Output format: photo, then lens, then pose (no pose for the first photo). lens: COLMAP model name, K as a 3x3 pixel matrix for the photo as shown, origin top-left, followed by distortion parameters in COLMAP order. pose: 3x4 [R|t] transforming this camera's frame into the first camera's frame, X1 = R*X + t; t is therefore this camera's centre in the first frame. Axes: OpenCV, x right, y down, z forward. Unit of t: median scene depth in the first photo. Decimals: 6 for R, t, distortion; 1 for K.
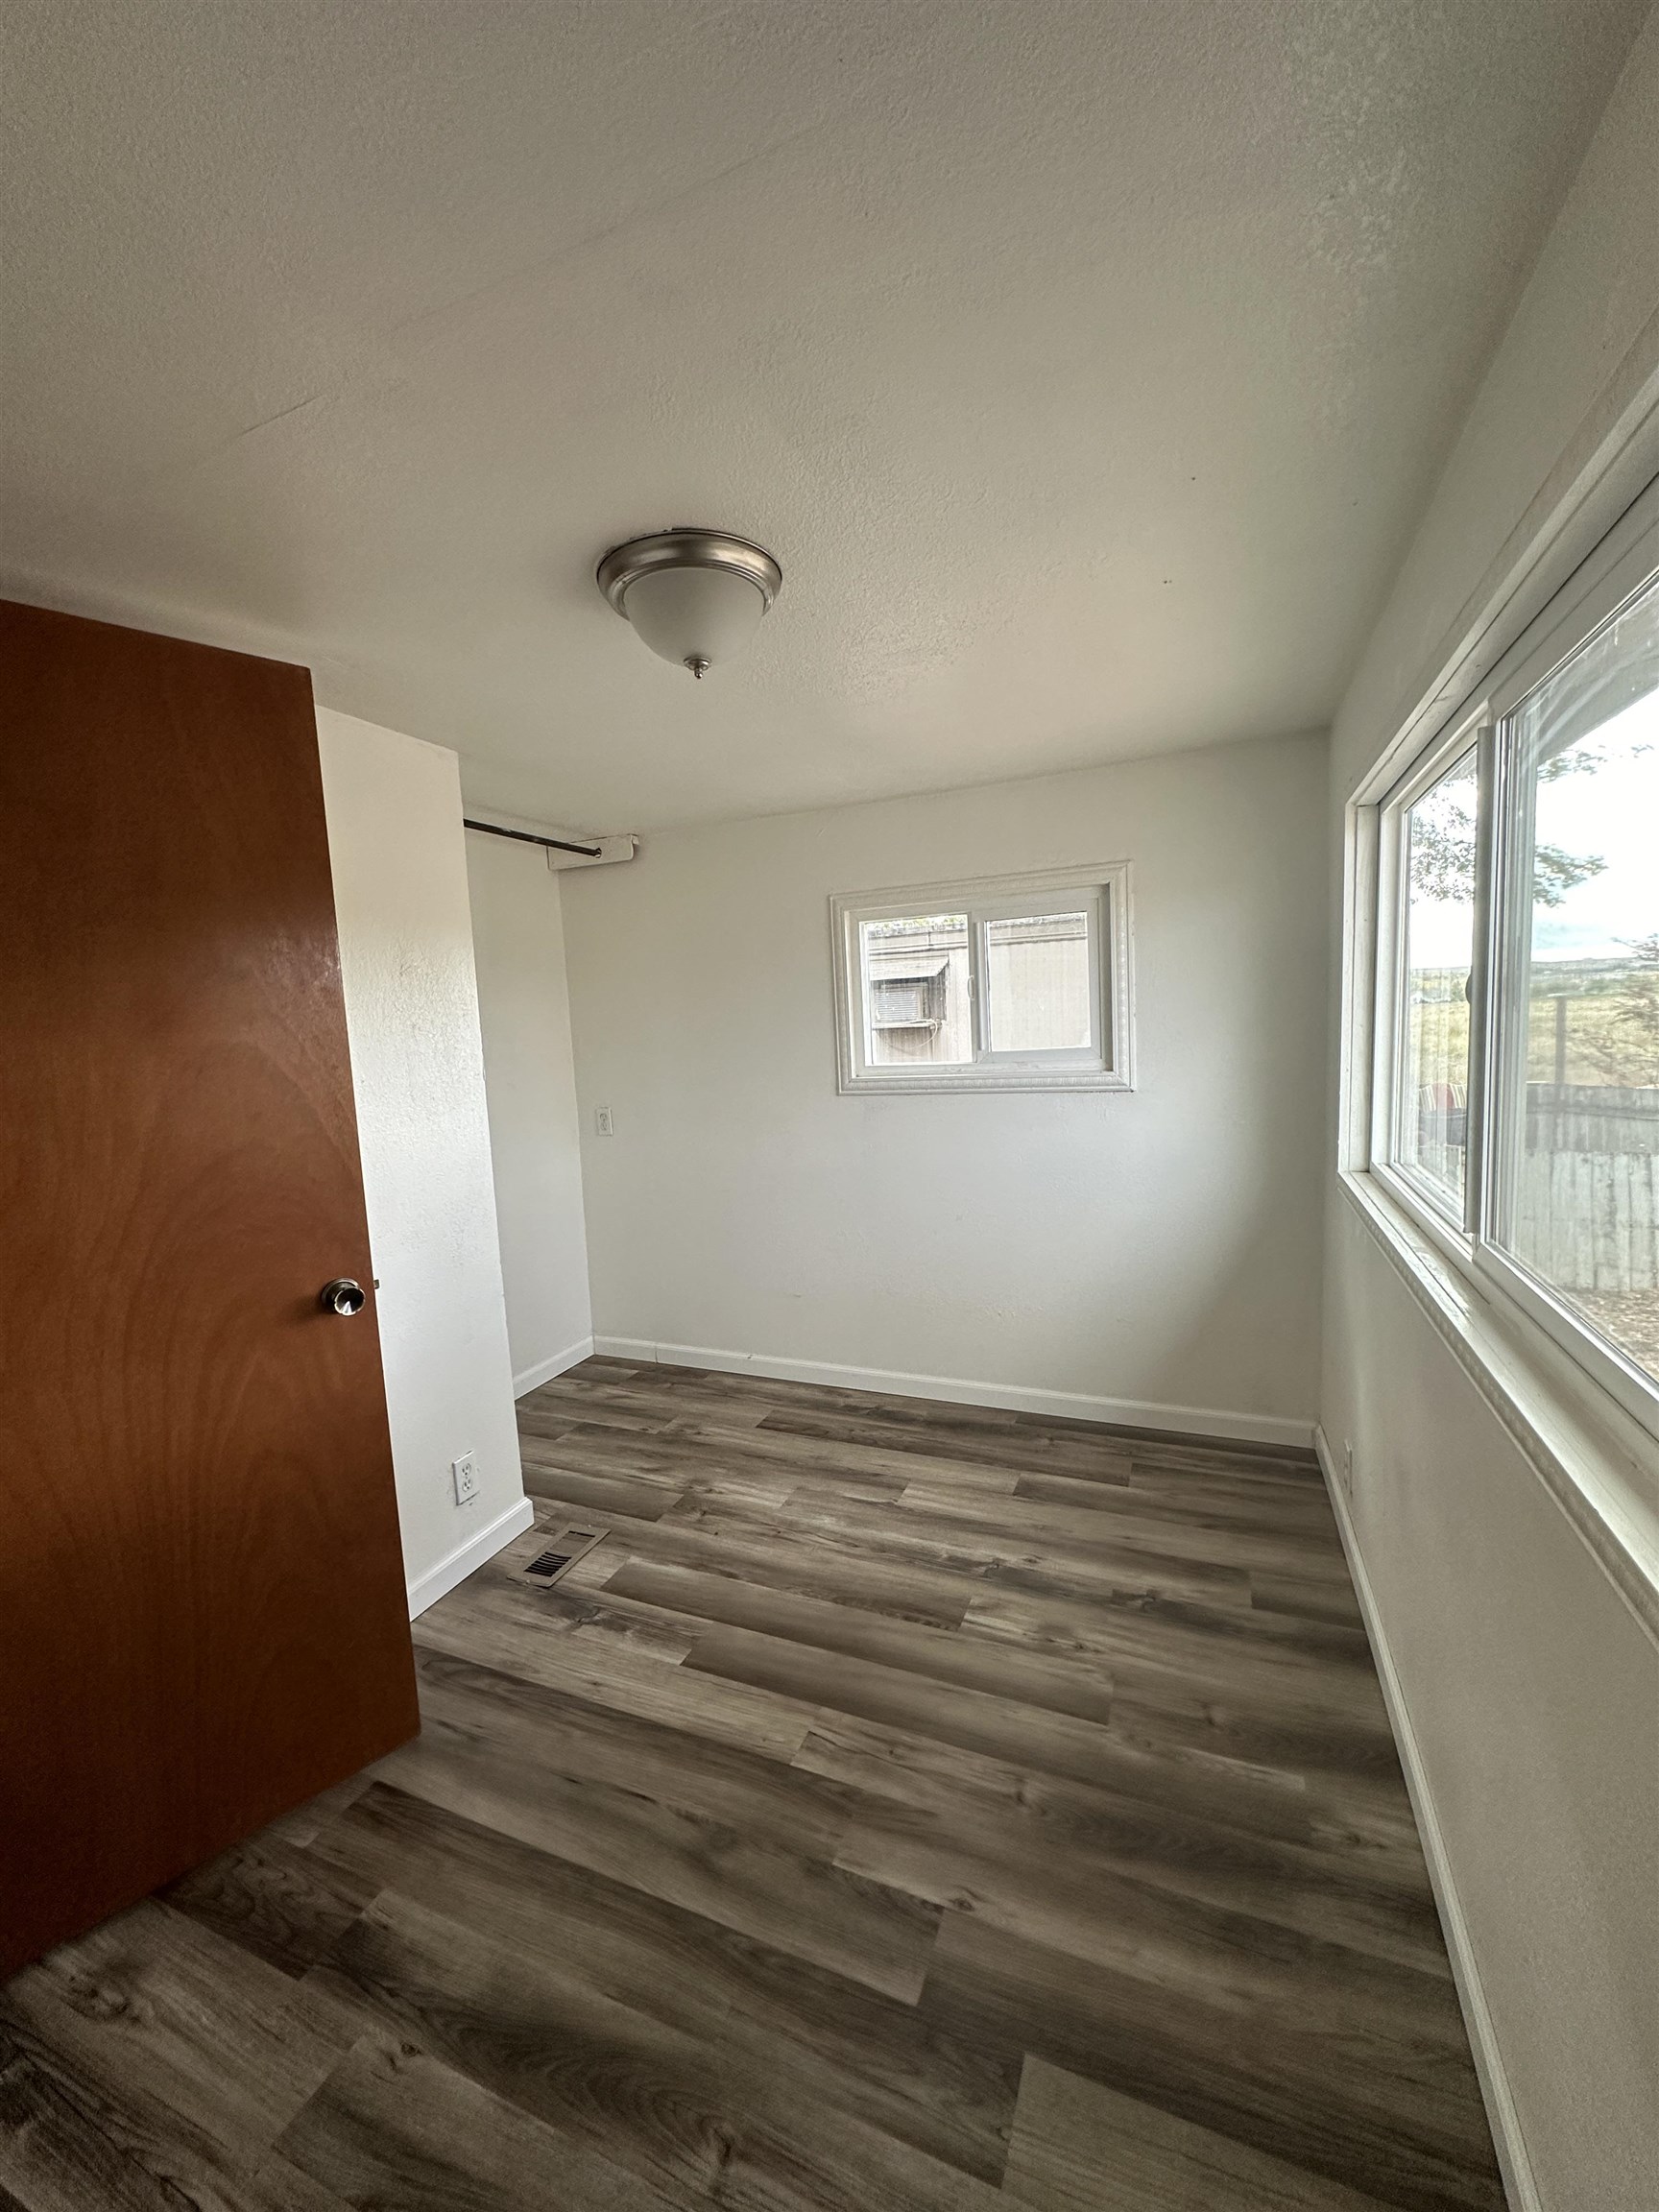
lens RADIAL K [[883.0, 0, 829.5], [0, 883.0, 1106.0], [0, 0, 1]] dist [-0.000951, 0.000076]
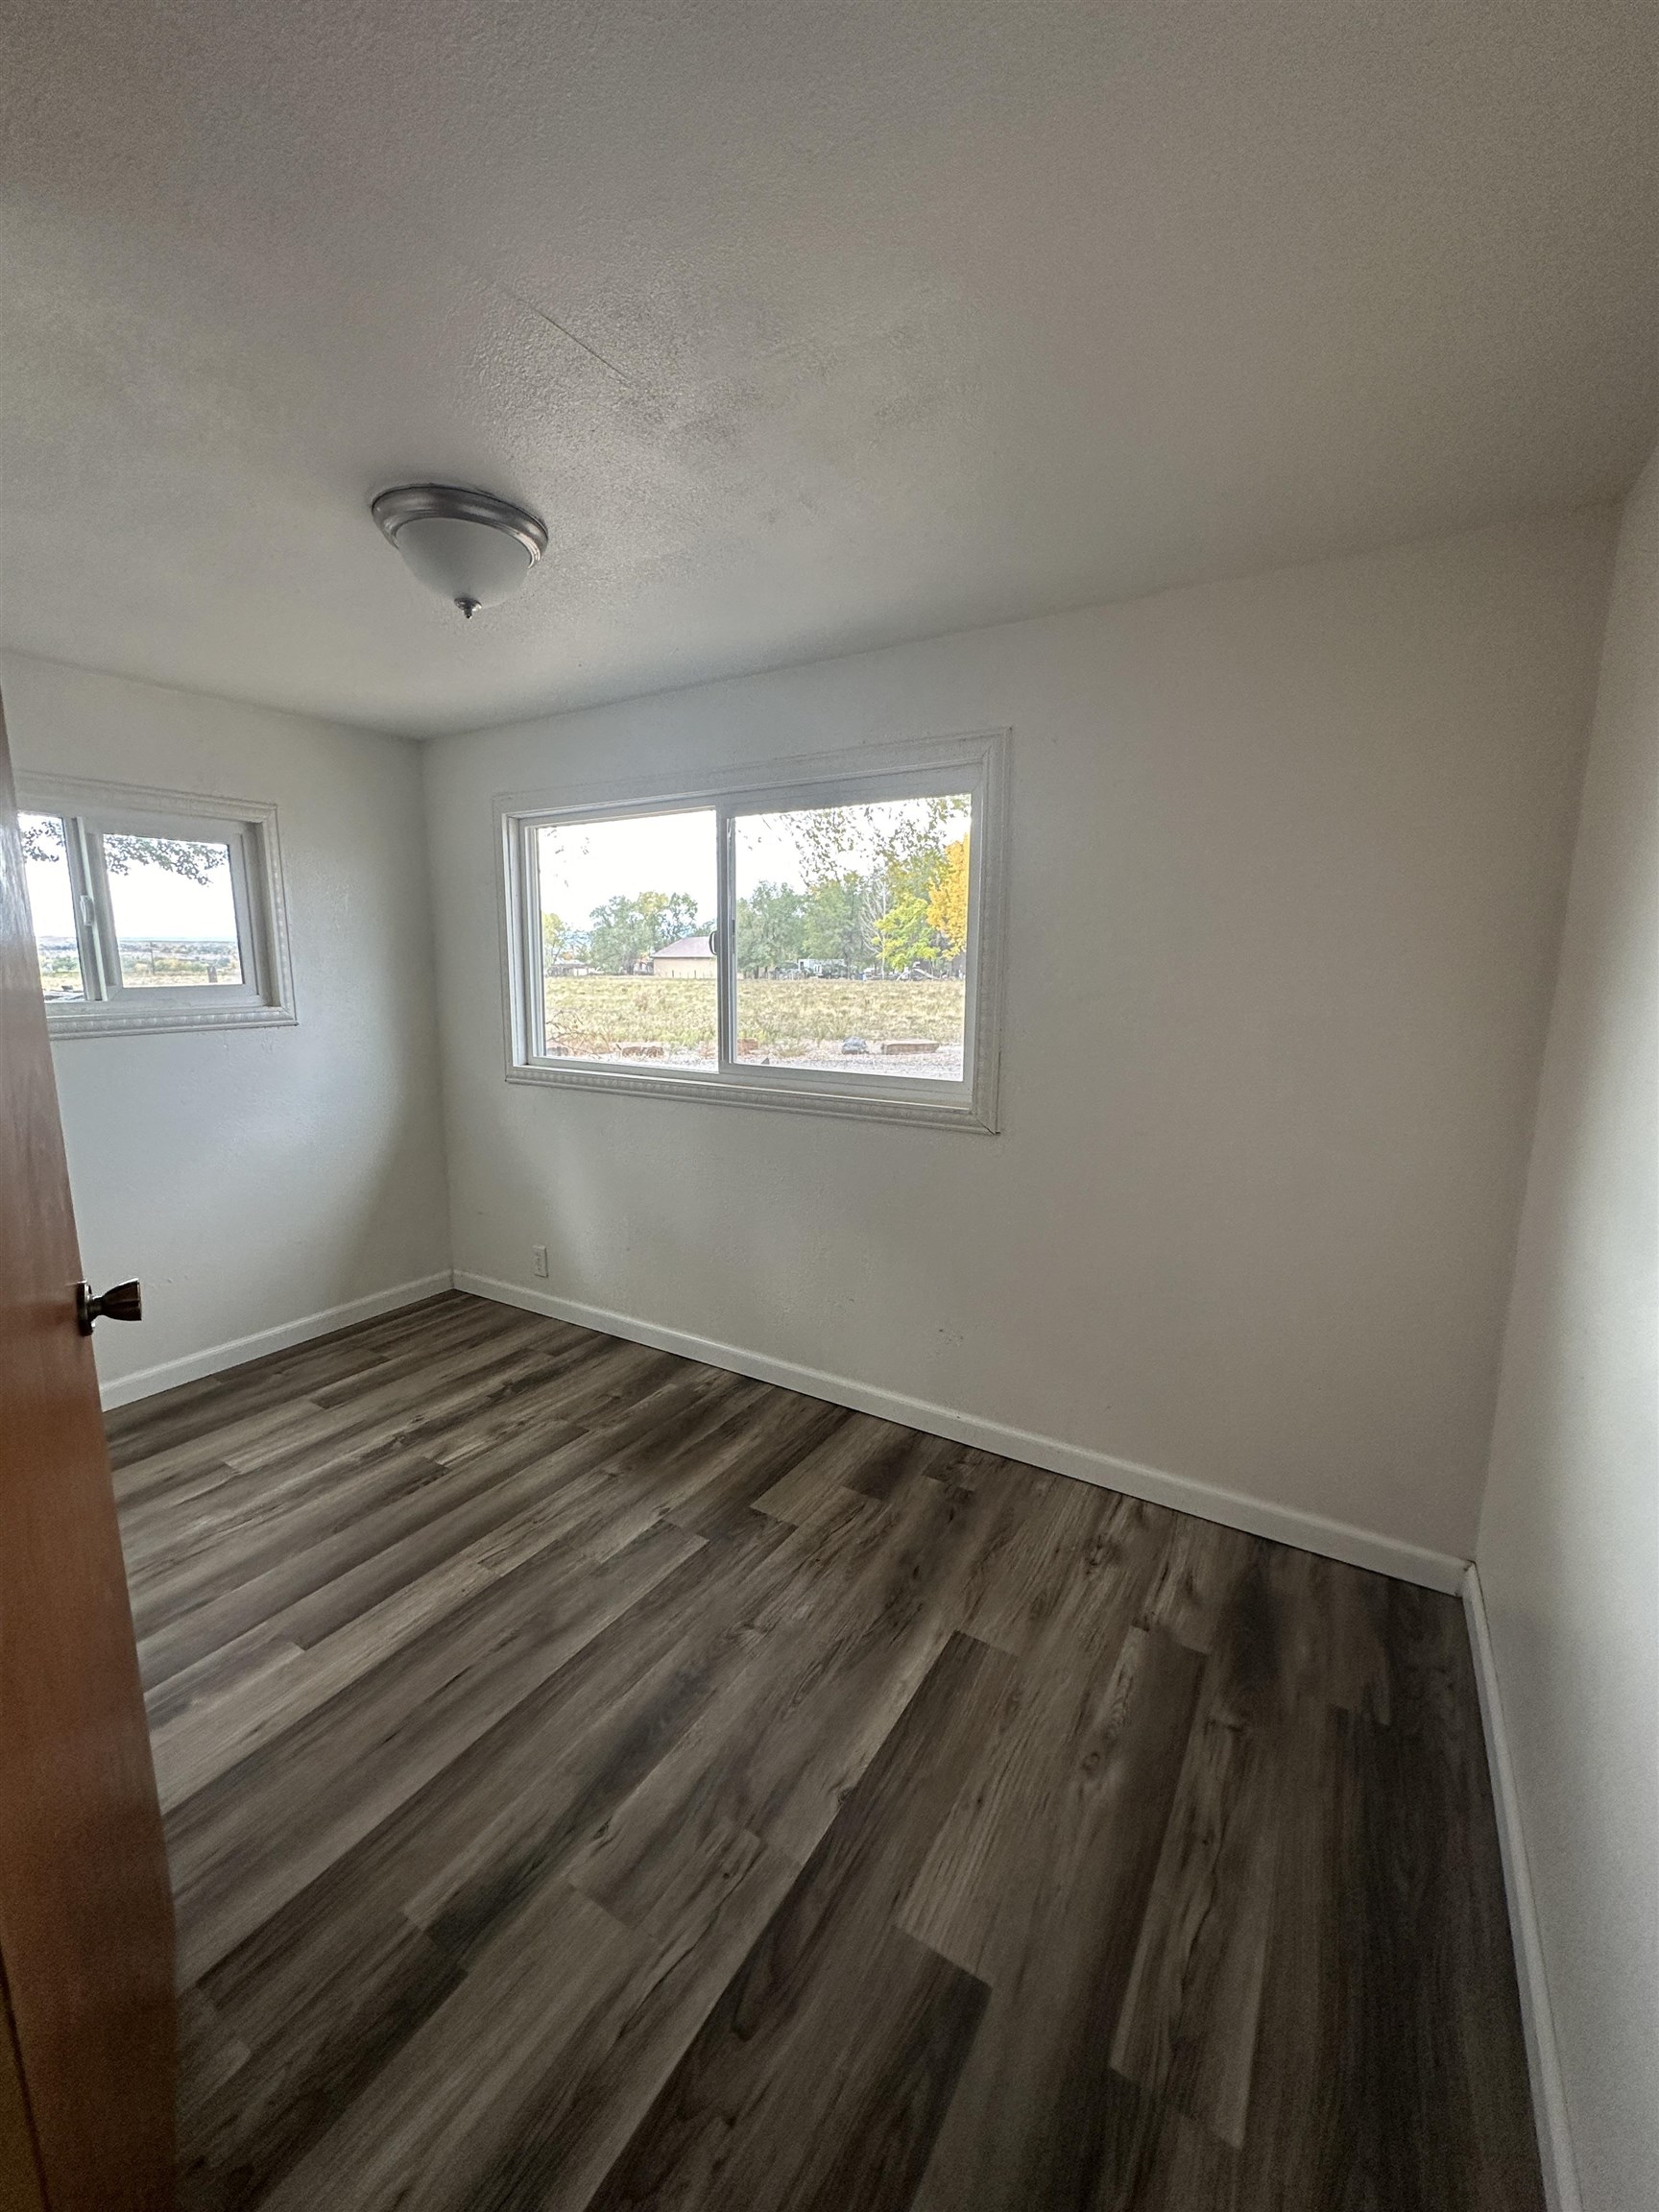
lens RADIAL K [[883.0, 0, 829.5], [0, 883.0, 1106.0], [0, 0, 1]] dist [-0.000951, 0.000076]
pose [[0.143114, -0.110895, 0.983474, -0.866573], [0.087083, 0.991260, 0.099101, 0.043088], [-0.985868, 0.071461, 0.151521, 0.288930]]
